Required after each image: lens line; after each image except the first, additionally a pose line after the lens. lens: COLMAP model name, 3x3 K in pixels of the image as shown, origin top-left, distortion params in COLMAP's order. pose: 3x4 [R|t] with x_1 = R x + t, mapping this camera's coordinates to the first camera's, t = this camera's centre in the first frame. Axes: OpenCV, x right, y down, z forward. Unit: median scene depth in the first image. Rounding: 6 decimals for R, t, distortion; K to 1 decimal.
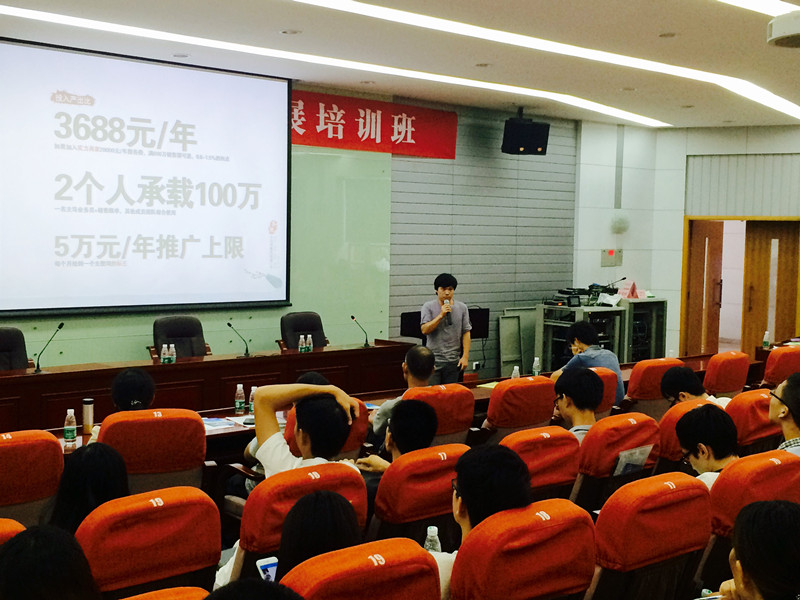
lens RADIAL K [[1060.8, 0, 400.0], [0, 1060.8, 300.0], [0, 0, 1]] dist [0.005093, 0.003564]
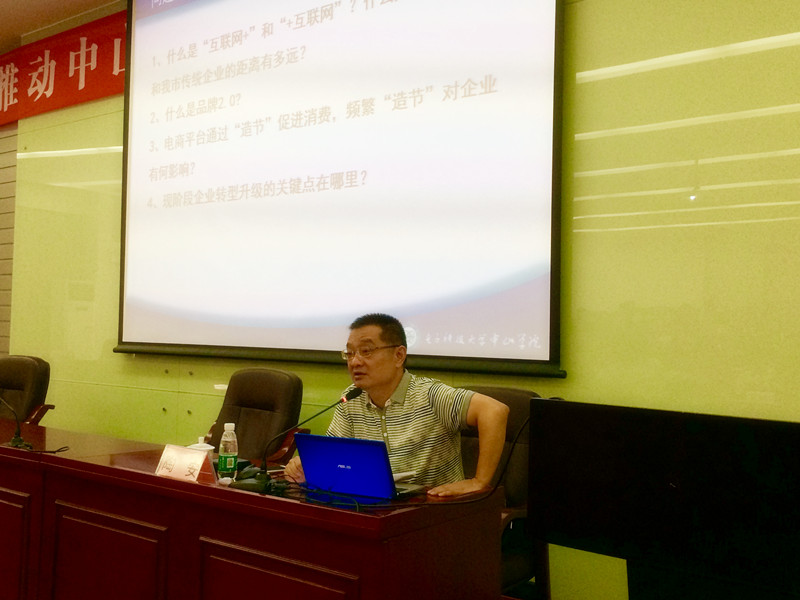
lens RADIAL K [[816.0, 0, 385.5], [0, 816.0, 288.2], [0, 0, 1]] dist [0.060121, 0.008351]
pose [[0.169834, -0.061420, -0.983557, 0.182410], [-0.073854, 0.994456, -0.074853, 0.000441], [0.982701, 0.085353, 0.164357, 0.856585]]
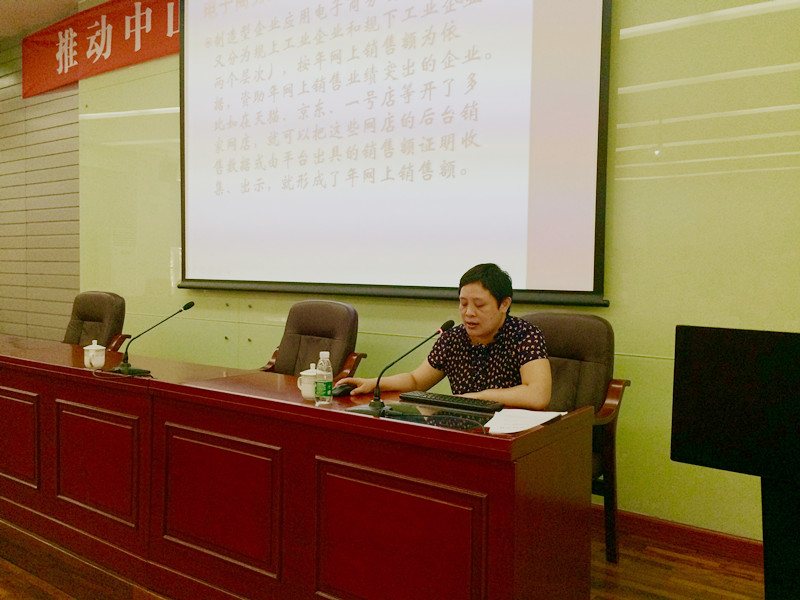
lens RADIAL K [[667.5, 0, 400.0], [0, 667.5, 300.0], [0, 0, 1]] dist [0.003115, -0.008579]
pose [[0.224229, 0.035179, -0.973901, 0.147210], [-0.062600, 0.997804, 0.021629, 0.002400], [0.972524, 0.056117, 0.225939, 0.827200]]
